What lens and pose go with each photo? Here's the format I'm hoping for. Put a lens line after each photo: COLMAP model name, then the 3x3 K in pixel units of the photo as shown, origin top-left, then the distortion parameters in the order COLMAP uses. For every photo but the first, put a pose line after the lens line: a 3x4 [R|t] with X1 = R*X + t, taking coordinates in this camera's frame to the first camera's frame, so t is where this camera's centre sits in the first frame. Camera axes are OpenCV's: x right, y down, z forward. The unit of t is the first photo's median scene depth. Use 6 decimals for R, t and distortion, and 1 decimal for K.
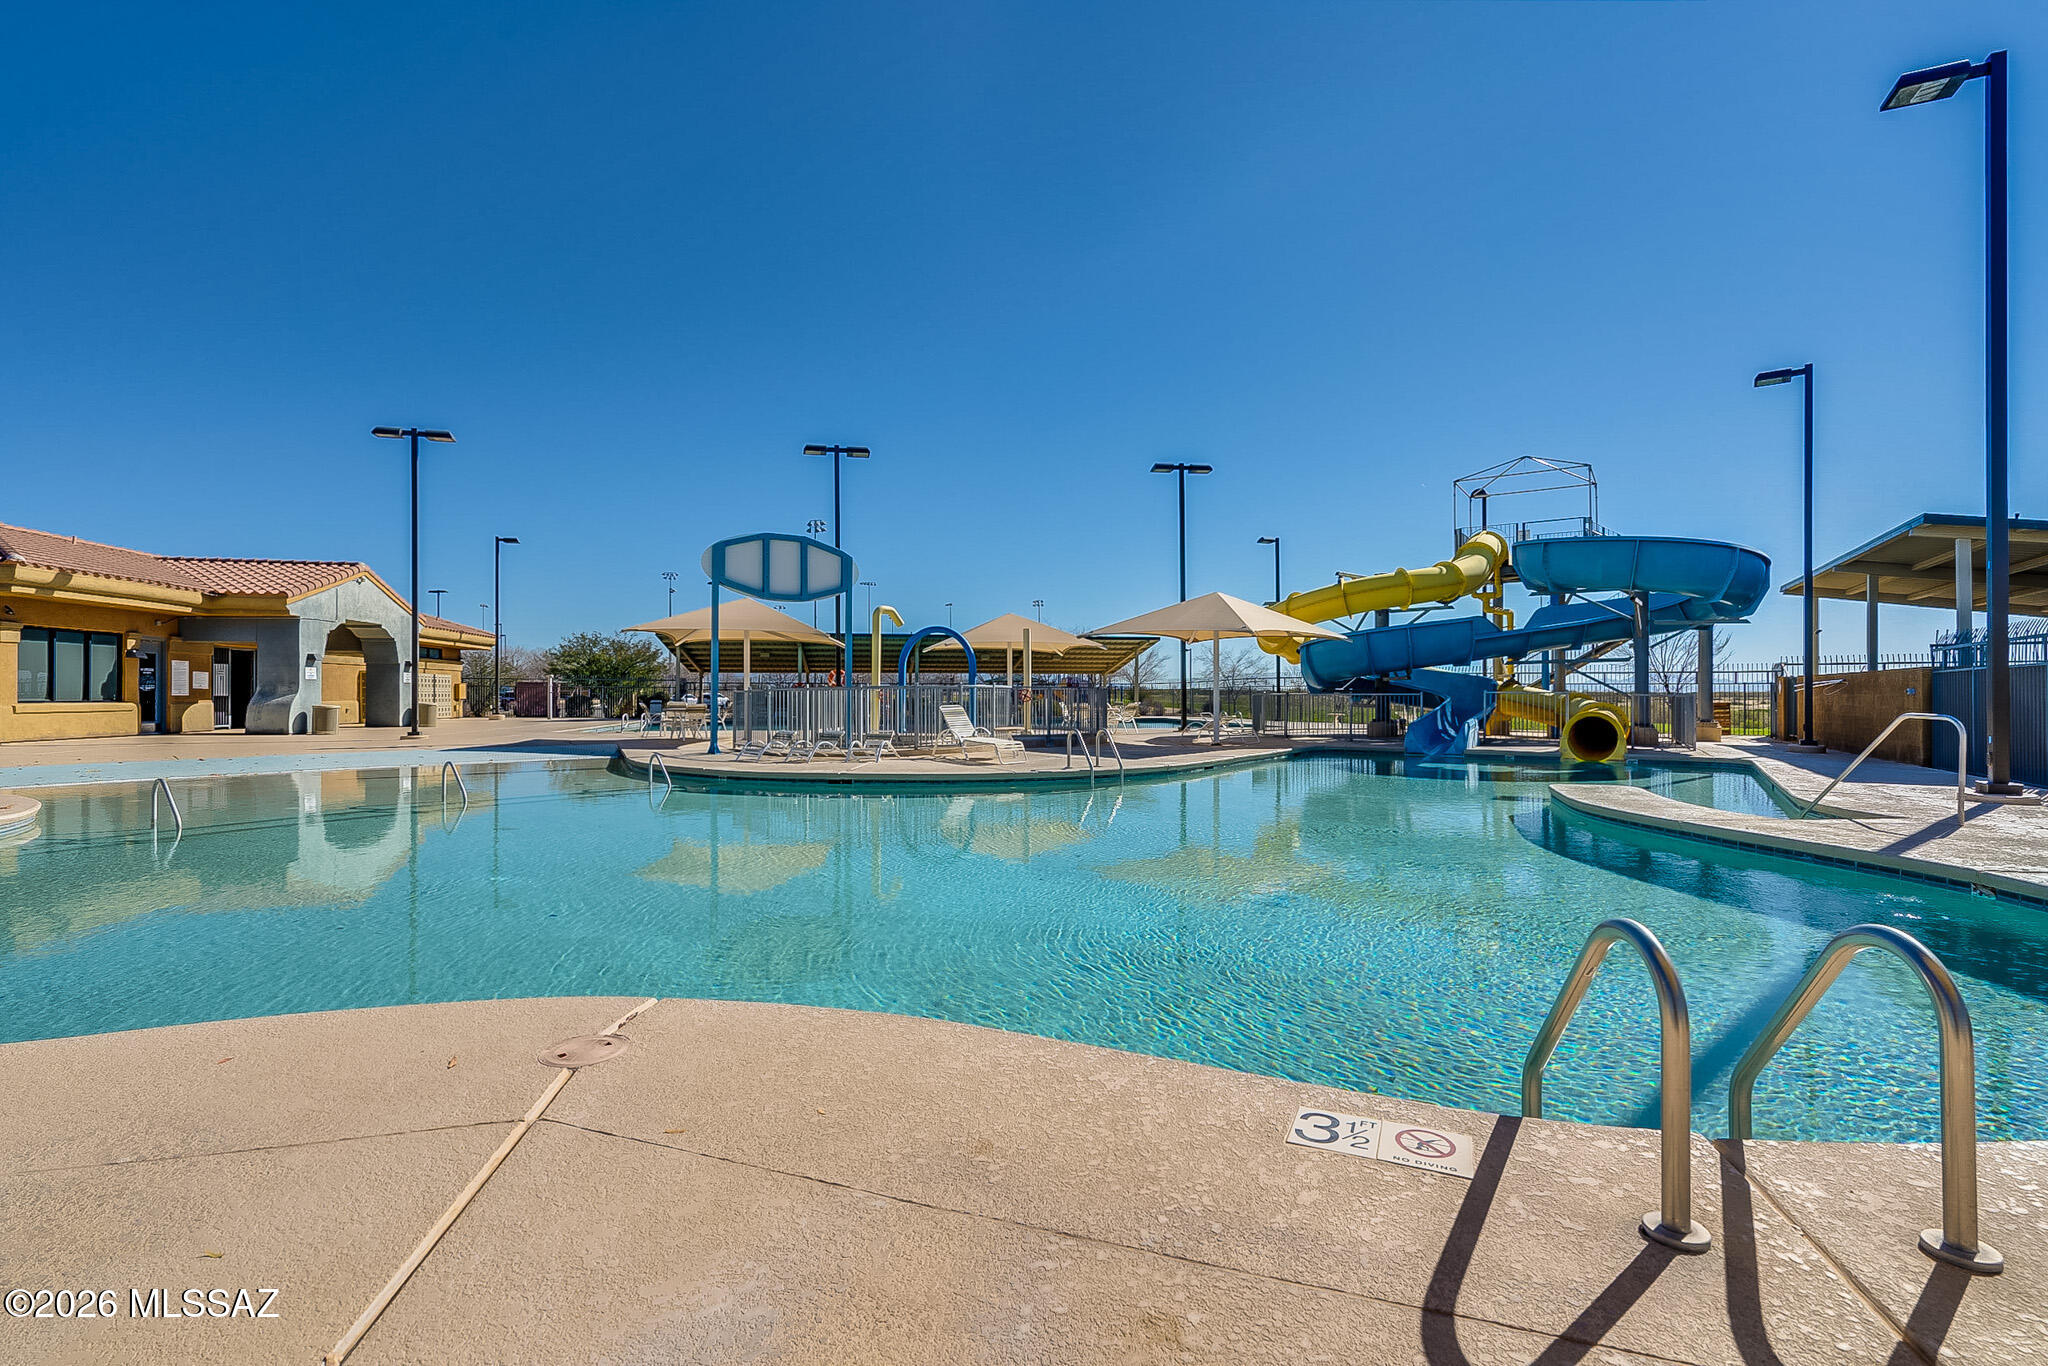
lens RADIAL K [[812.5, 0, 1033.9], [0, 812.5, 683.4], [0, 0, 1]] dist [0.021228, -0.012124]
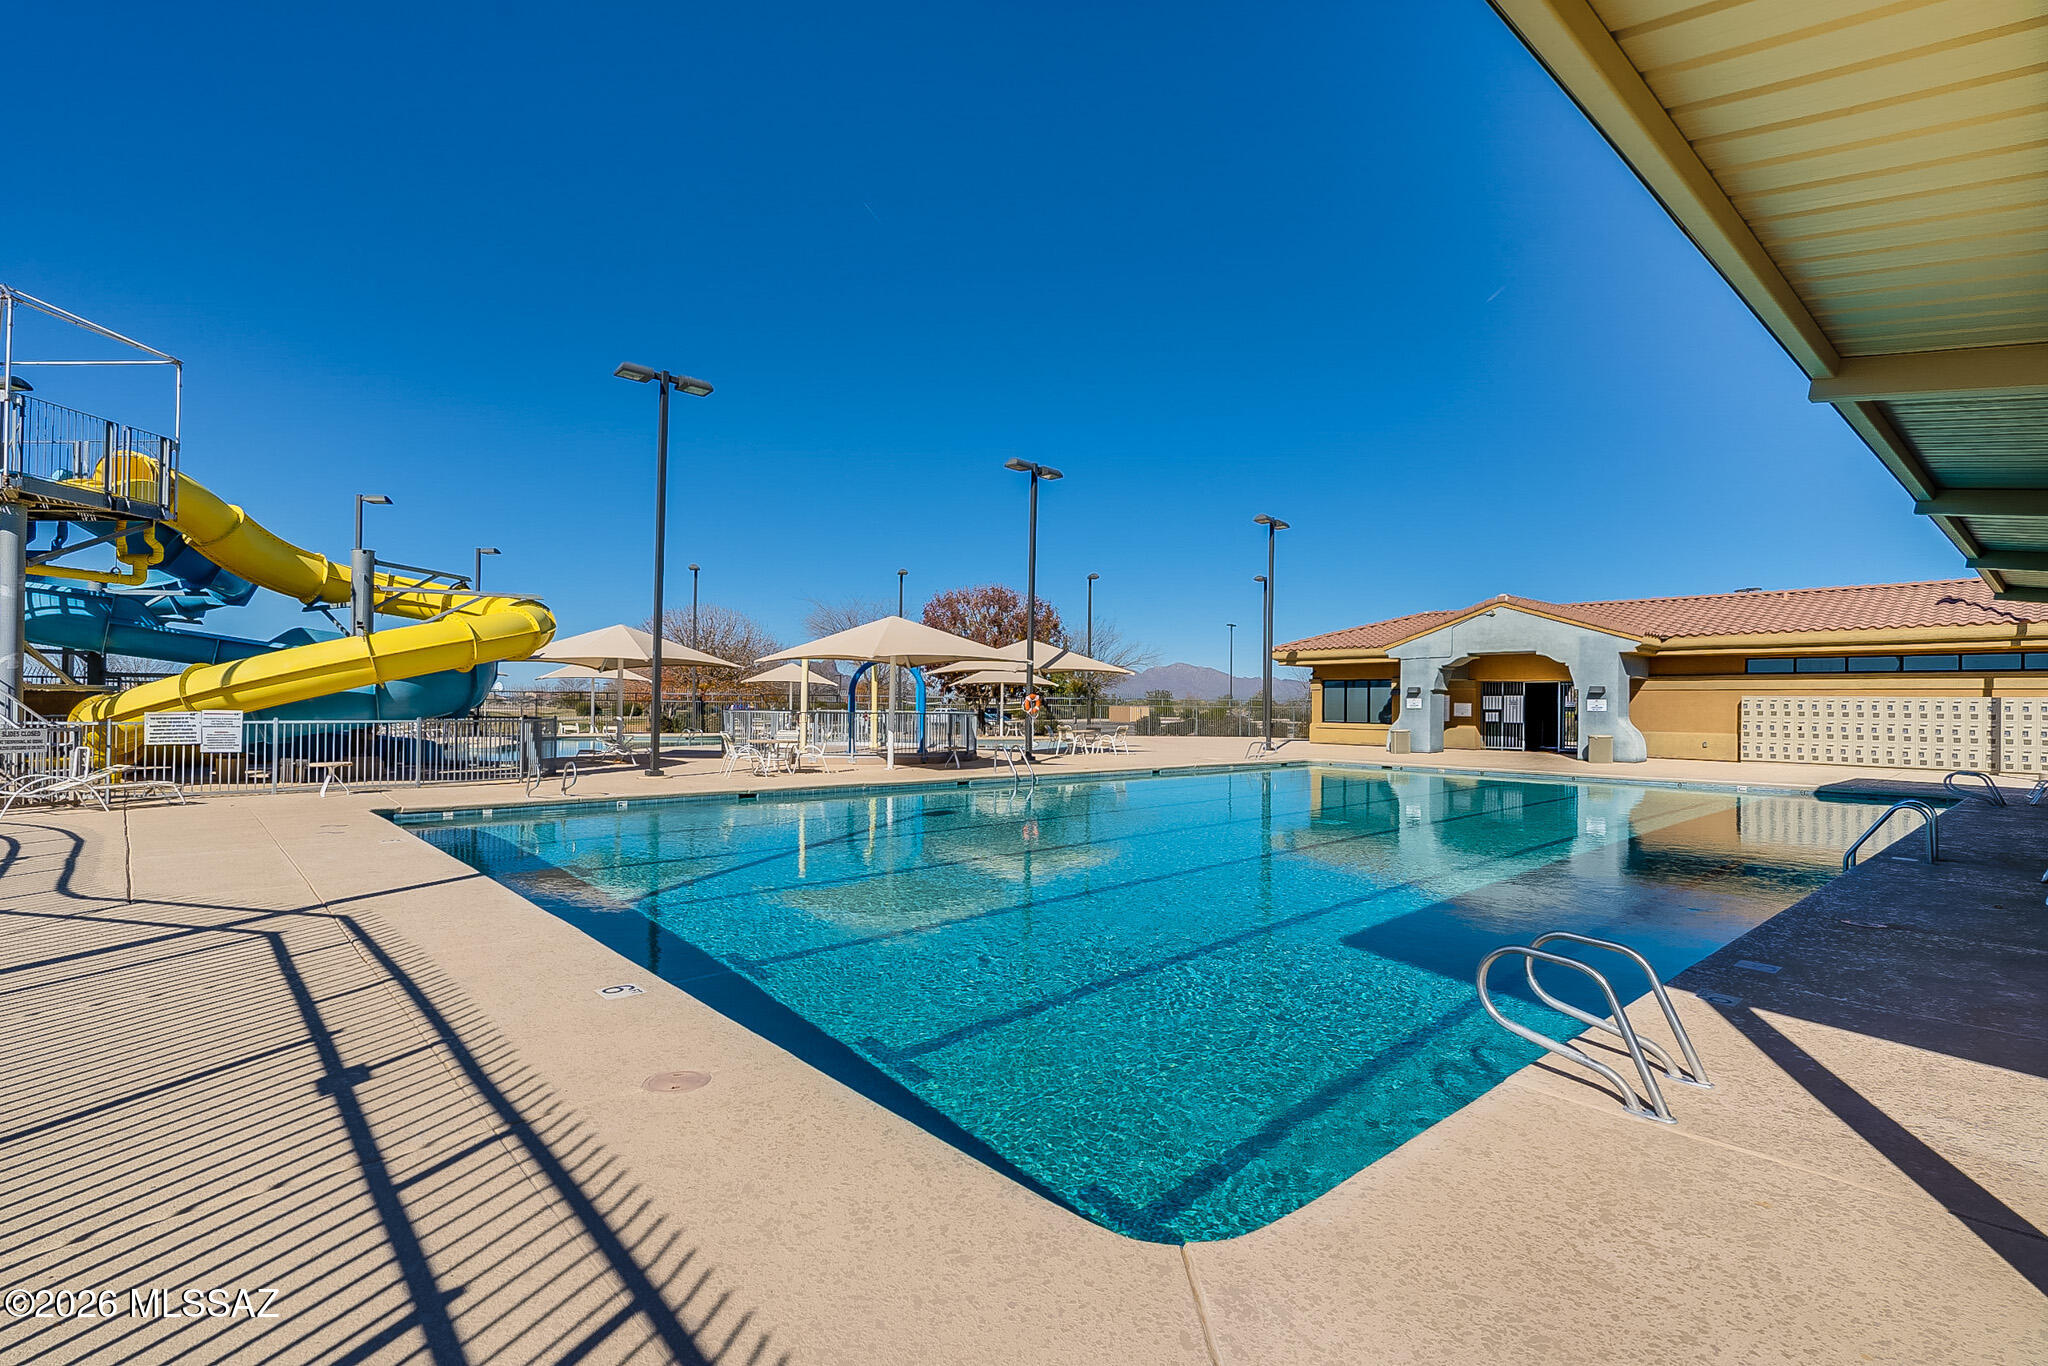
lens RADIAL K [[812.5, 0, 1033.9], [0, 812.5, 683.4], [0, 0, 1]] dist [0.021228, -0.012124]
pose [[-0.807049, -0.016226, -0.590261, 0.293058], [0.004390, 0.999430, -0.033476, -0.005146], [0.590468, -0.029608, -0.806518, 1.655343]]
